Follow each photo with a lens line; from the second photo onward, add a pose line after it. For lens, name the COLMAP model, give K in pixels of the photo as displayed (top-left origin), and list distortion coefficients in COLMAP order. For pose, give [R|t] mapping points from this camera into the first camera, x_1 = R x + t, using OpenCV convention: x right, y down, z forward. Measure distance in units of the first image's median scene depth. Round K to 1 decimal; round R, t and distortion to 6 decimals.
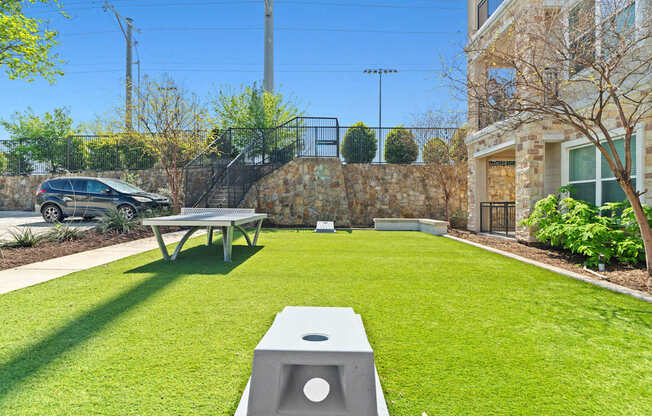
lens RADIAL K [[303.5, 0, 326.4], [0, 303.5, 201.6], [0, 0, 1]] dist [-0.002840, 0.000641]
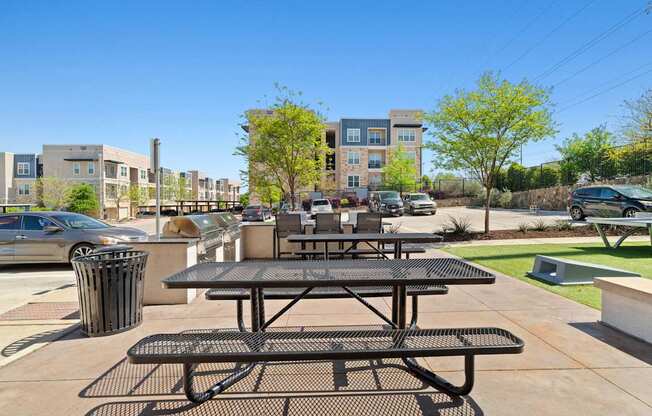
lens RADIAL K [[294.4, 0, 326.9], [0, 294.4, 207.3], [0, 0, 1]] dist [-0.001773, 0.000552]
pose [[0.025648, 0.012663, -0.999591, 0.392948], [0.008547, 0.999880, 0.012886, -0.015708], [0.999634, -0.008874, 0.025537, -0.168817]]
